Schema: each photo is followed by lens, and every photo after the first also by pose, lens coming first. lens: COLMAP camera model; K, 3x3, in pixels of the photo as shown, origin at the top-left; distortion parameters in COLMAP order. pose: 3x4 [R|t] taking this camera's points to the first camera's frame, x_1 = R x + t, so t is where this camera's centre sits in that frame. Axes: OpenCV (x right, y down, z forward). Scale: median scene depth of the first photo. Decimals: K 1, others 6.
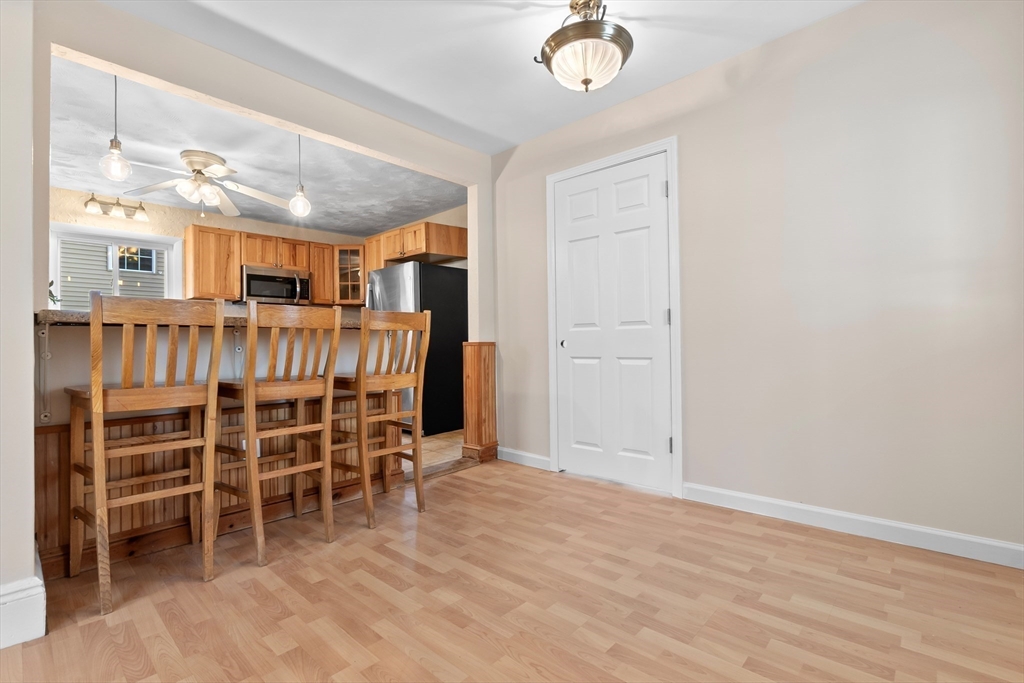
lens RADIAL K [[493.3, 0, 491.9], [0, 493.3, 340.4], [0, 0, 1]] dist [-0.005425, 0.000470]
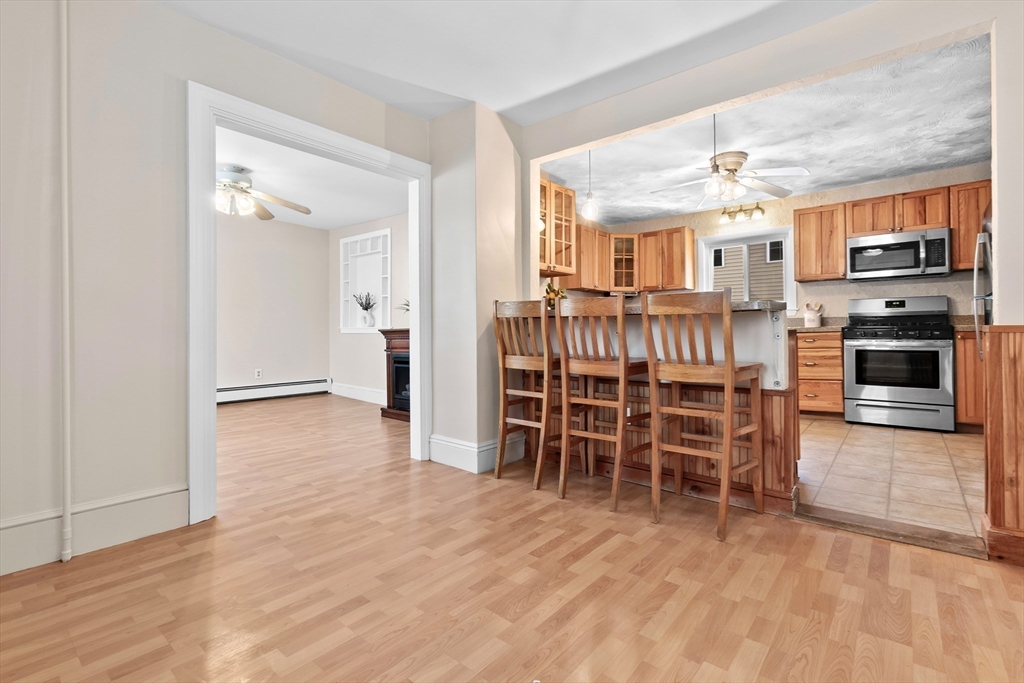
lens RADIAL K [[452.2, 0, 494.9], [0, 452.2, 329.0], [0, 0, 1]] dist [-0.004885, 0.000726]
pose [[0.038148, 0.008561, -0.999235, 0.624982], [0.012379, 0.999883, 0.009039, -0.006491], [0.999195, -0.012715, 0.038037, 0.672002]]
